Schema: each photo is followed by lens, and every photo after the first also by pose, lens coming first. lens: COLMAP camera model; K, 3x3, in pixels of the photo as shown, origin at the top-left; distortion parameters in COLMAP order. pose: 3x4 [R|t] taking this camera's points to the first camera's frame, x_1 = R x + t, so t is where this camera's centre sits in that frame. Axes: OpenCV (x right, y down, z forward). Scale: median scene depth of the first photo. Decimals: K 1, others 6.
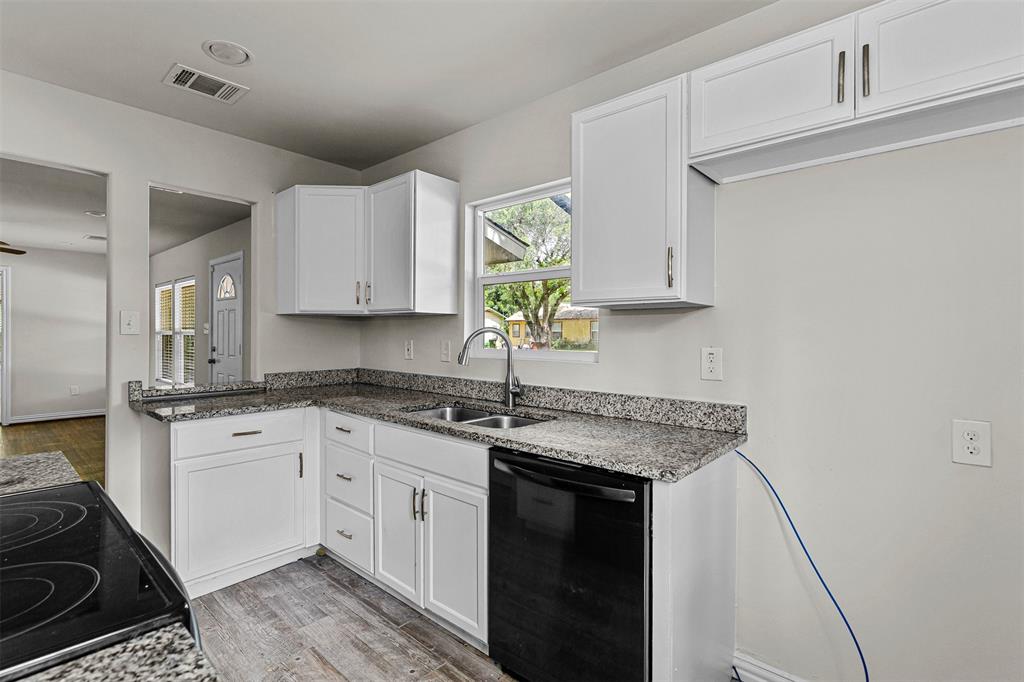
lens RADIAL K [[477.0, 0, 512.2], [0, 477.0, 331.2], [0, 0, 1]] dist [0.002634, -0.001788]
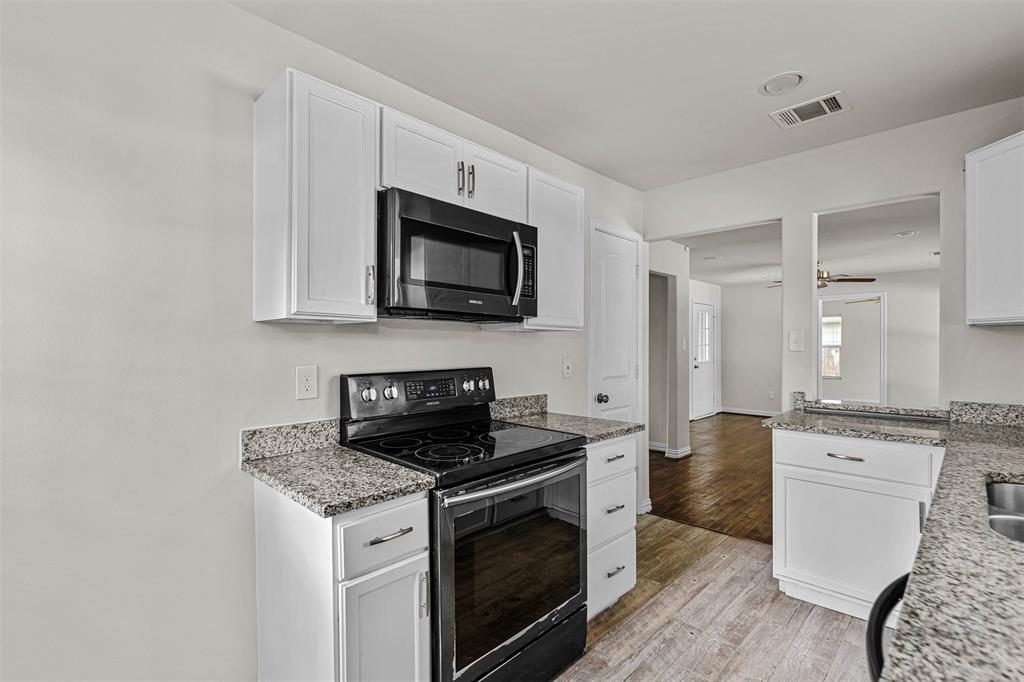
lens RADIAL K [[477.0, 0, 511.9], [0, 477.0, 349.1], [0, 0, 1]] dist [0.002634, -0.001788]
pose [[-0.026659, 0.003735, -0.999638, 0.363527], [0.001455, 0.999992, 0.003698, -0.002870], [0.999644, -0.001356, -0.026664, 0.340456]]
